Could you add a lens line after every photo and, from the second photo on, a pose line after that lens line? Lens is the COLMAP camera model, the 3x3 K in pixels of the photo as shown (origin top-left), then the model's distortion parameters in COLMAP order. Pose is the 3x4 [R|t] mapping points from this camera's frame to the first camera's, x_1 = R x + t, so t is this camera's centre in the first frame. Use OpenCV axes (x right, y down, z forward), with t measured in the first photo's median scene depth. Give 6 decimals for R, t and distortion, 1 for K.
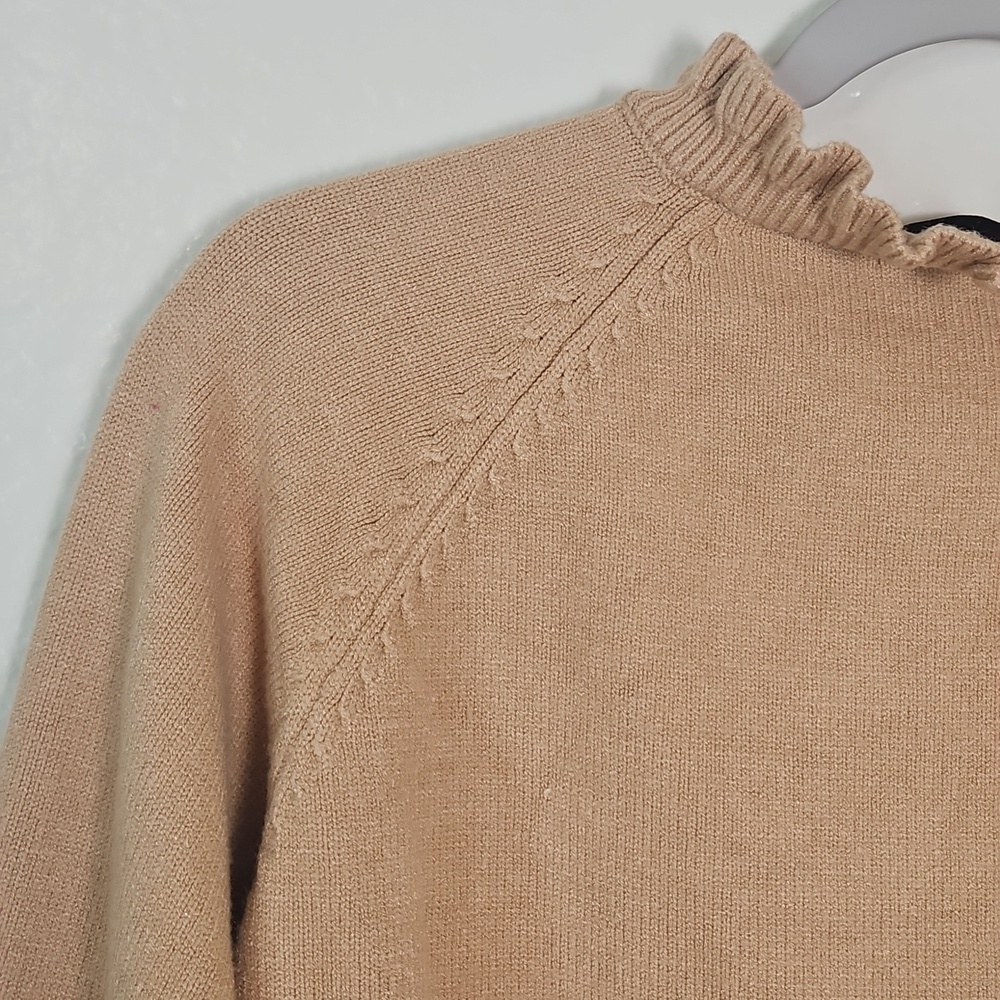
lens RADIAL K [[1429.4, 0, 505.2], [0, 1429.4, 497.6], [0, 0, 1]] dist [0.048914, 0.000000]
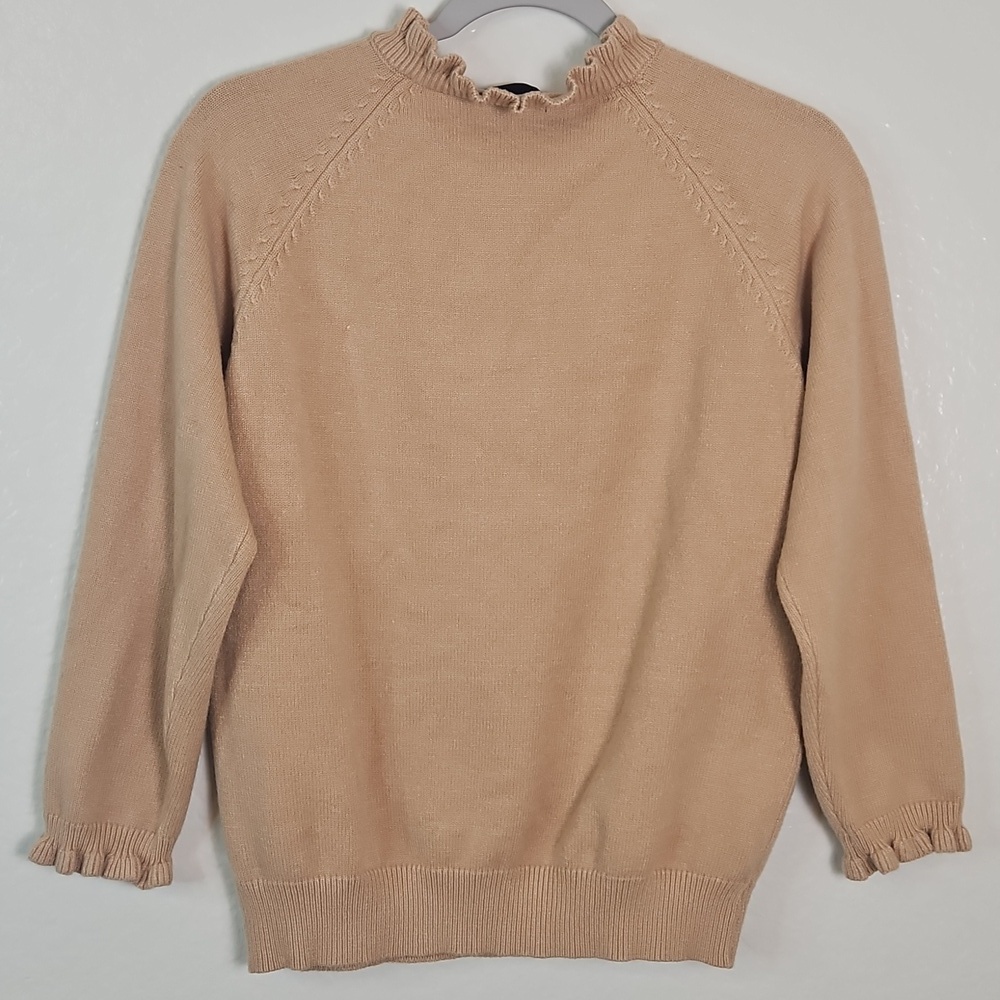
lens RADIAL K [[1429.4, 0, 500.4], [0, 1429.4, 503.3], [0, 0, 1]] dist [0.048914, 0.000000]
pose [[0.999387, -0.024522, 0.024972, 0.225144], [0.022269, 0.995976, 0.086807, 0.305195], [-0.027000, -0.086198, 0.995912, -1.502103]]
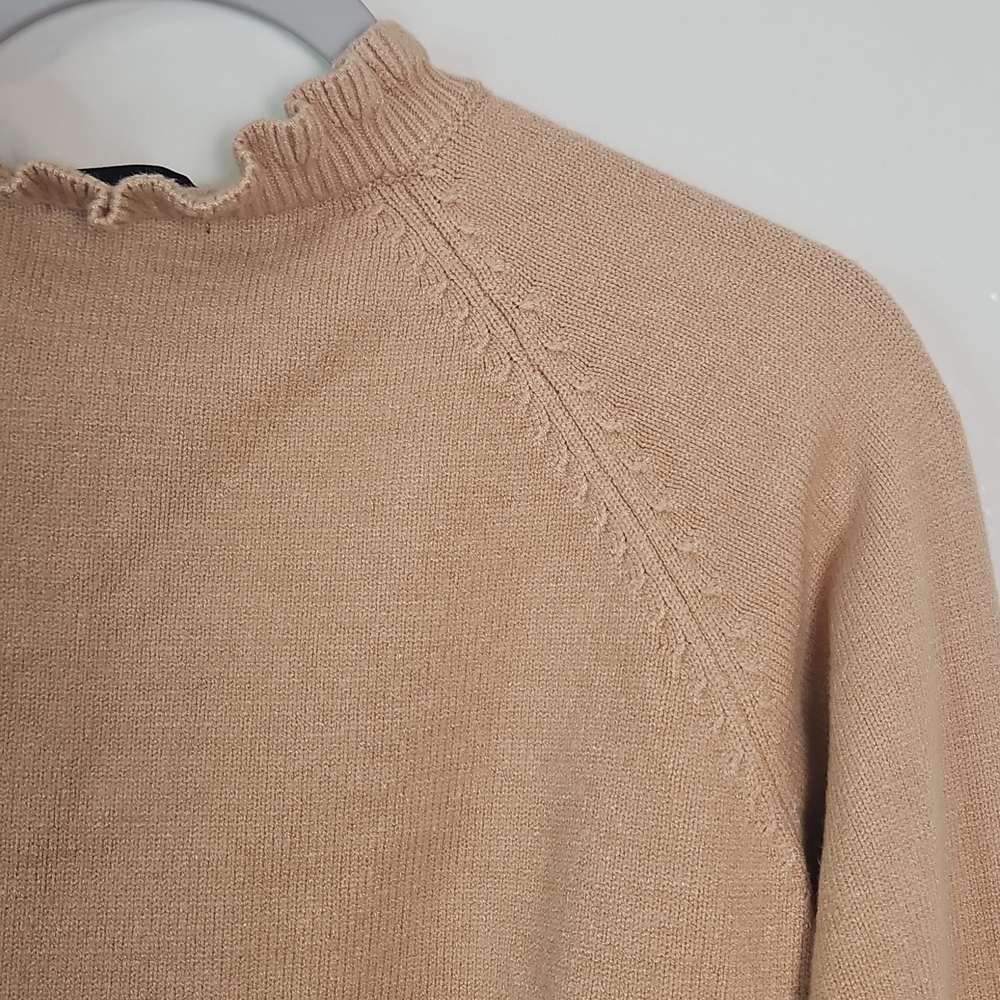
lens RADIAL K [[1429.4, 0, 501.9], [0, 1429.4, 499.7], [0, 0, 1]] dist [0.048914, 0.000000]
pose [[0.998966, 0.013080, 0.043543, 0.558473], [-0.011275, 0.999078, -0.041431, 0.083243], [-0.044045, 0.040897, 0.998192, -0.013586]]
